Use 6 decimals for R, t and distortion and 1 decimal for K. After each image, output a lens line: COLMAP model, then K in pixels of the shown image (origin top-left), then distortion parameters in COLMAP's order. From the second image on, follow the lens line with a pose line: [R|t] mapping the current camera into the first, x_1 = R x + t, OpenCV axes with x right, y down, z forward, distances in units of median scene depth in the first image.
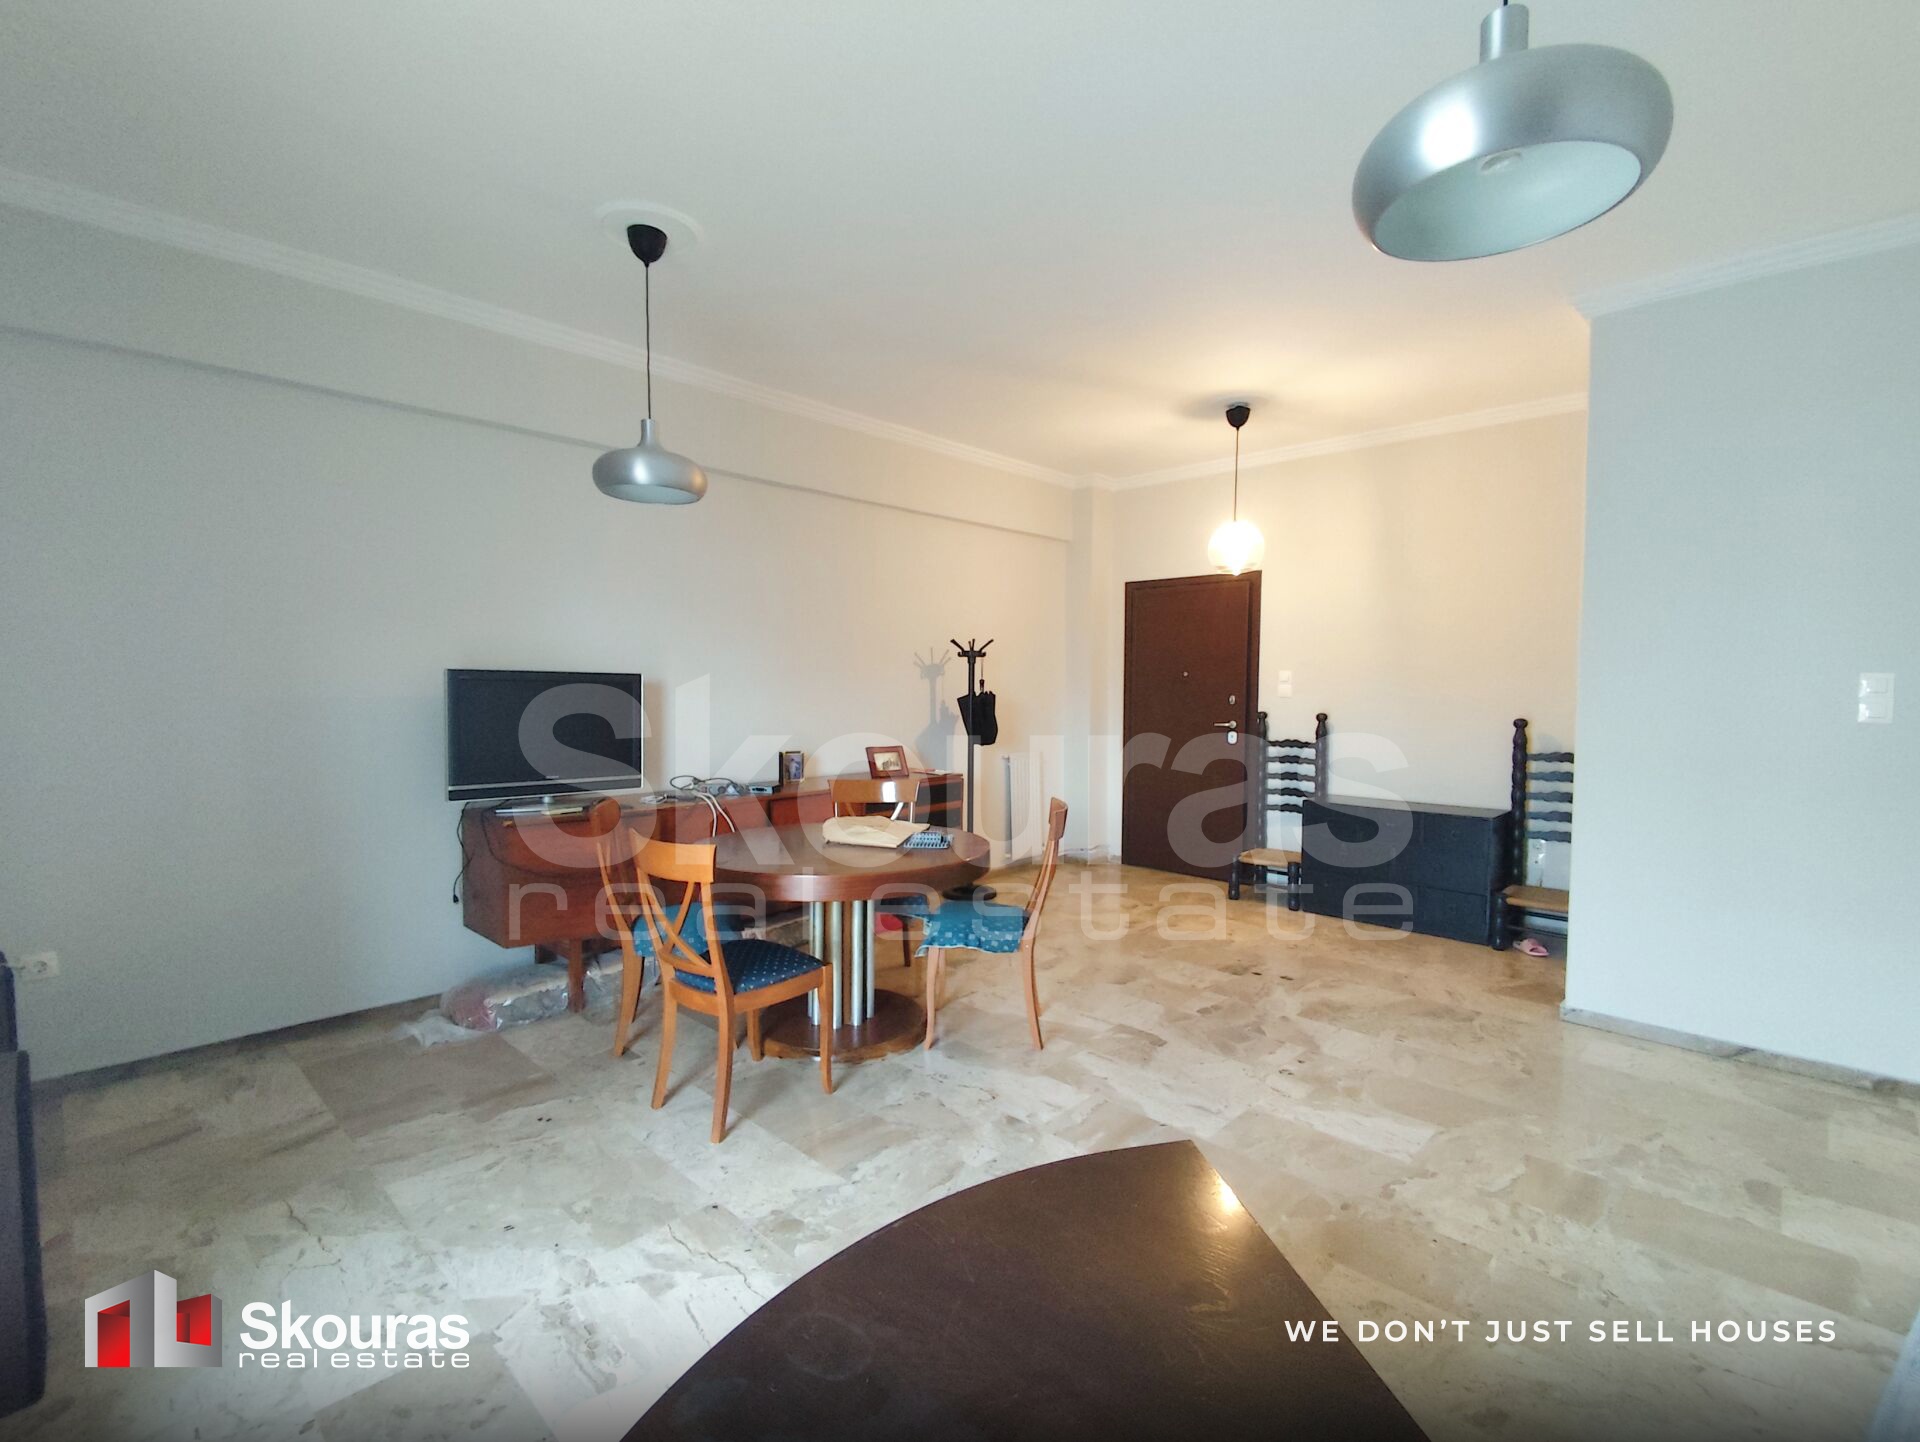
lens RADIAL K [[895.7, 0, 971.8], [0, 895.7, 724.9], [0, 0, 1]] dist [0.037180, -0.025477]
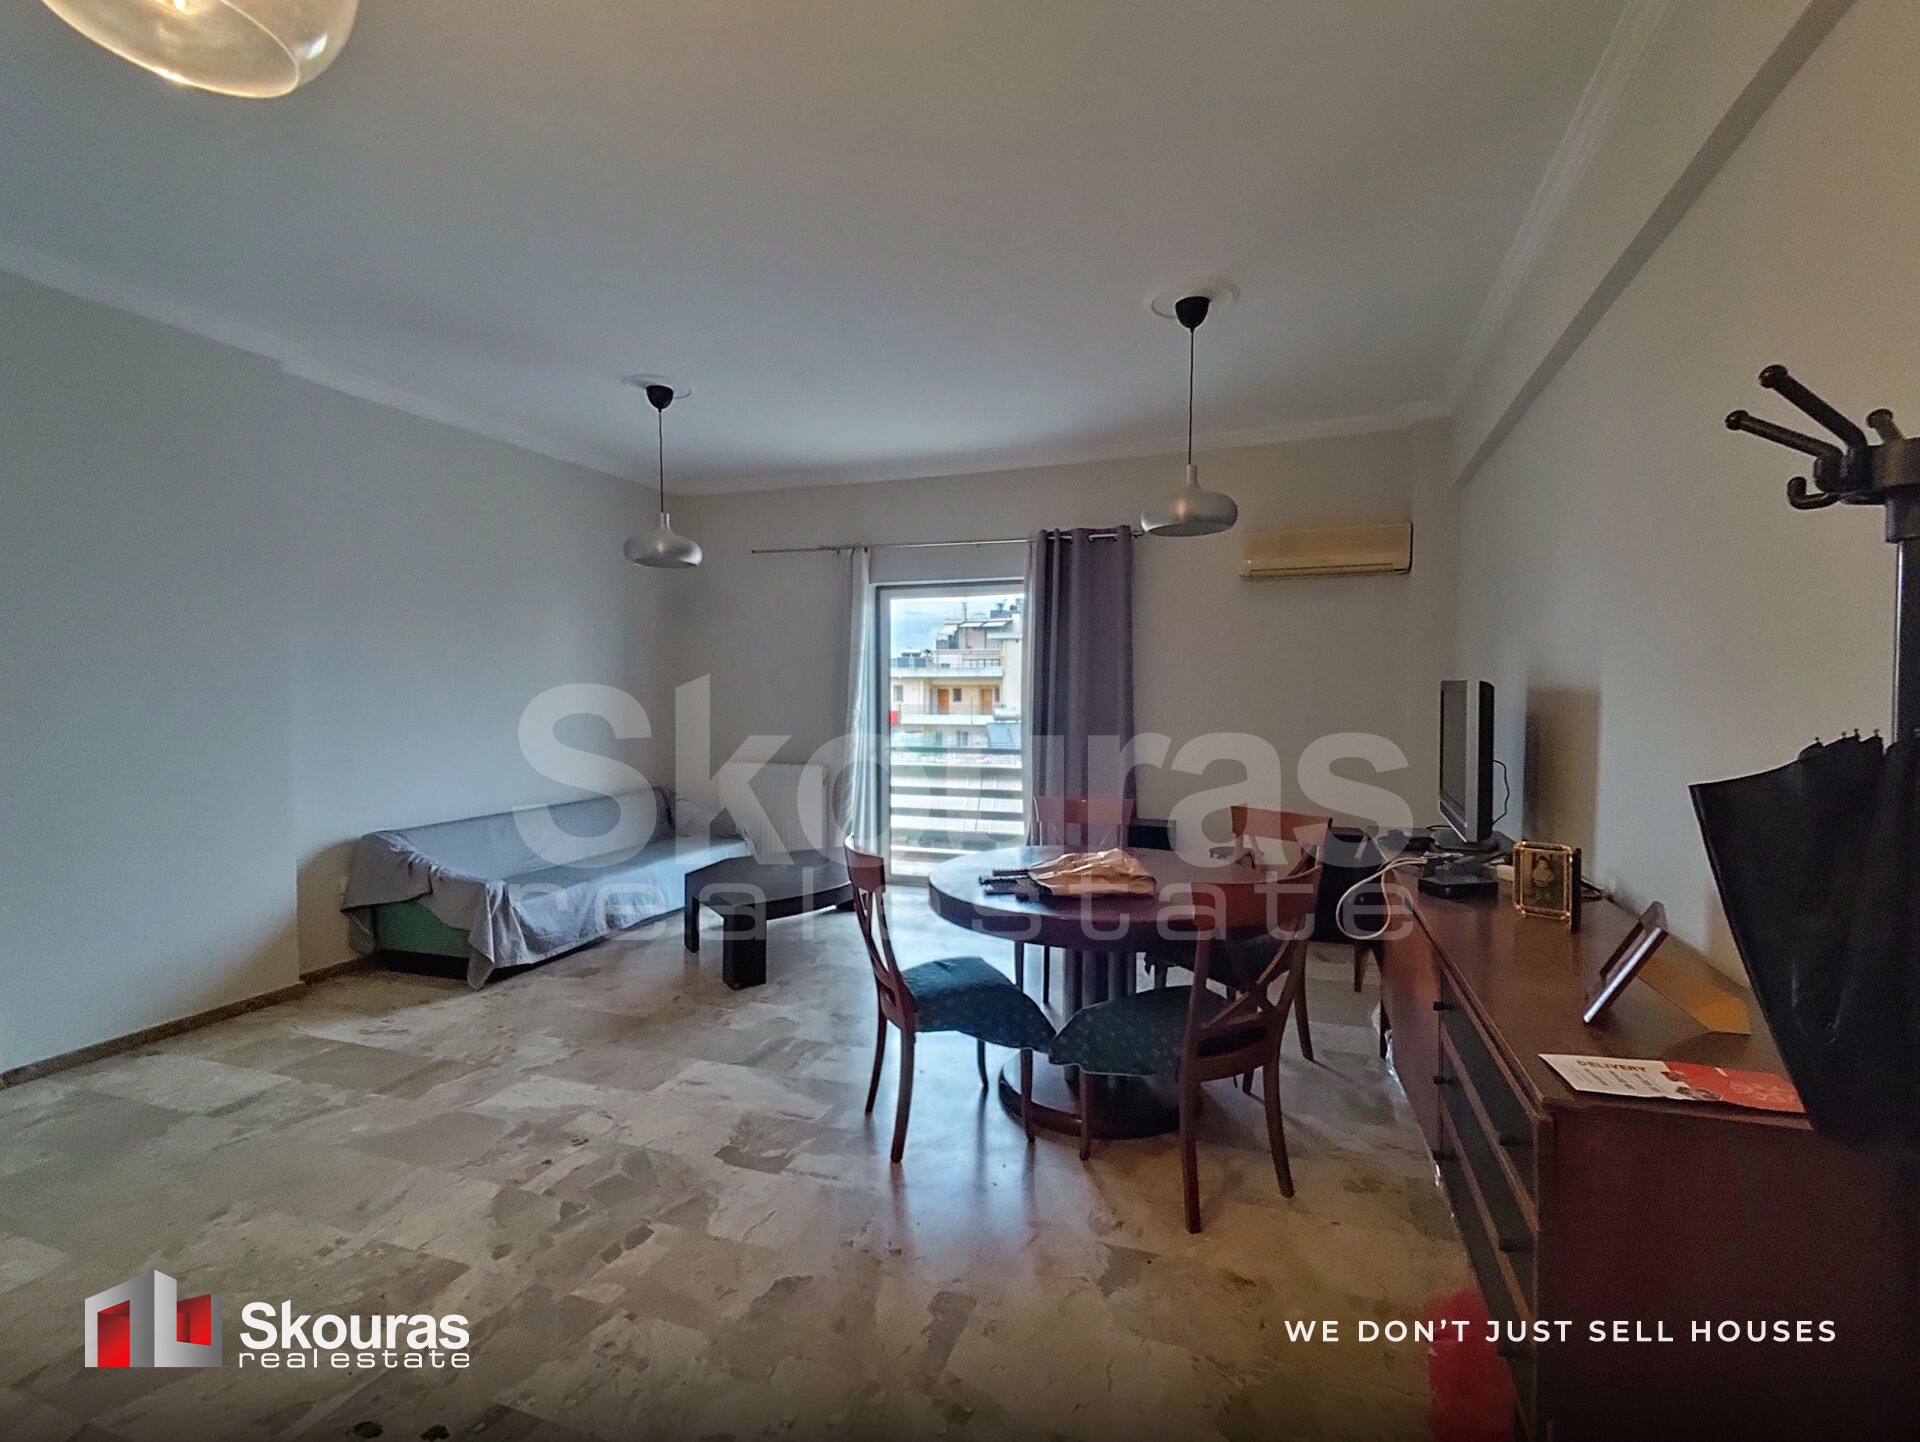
lens RADIAL K [[895.7, 0, 971.8], [0, 895.7, 724.9], [0, 0, 1]] dist [0.037180, -0.025477]
pose [[-0.918286, 0.006179, -0.395870, 0.332495], [-0.026199, 0.996738, 0.076331, -0.082636], [0.395050, 0.080465, -0.915129, 1.840572]]
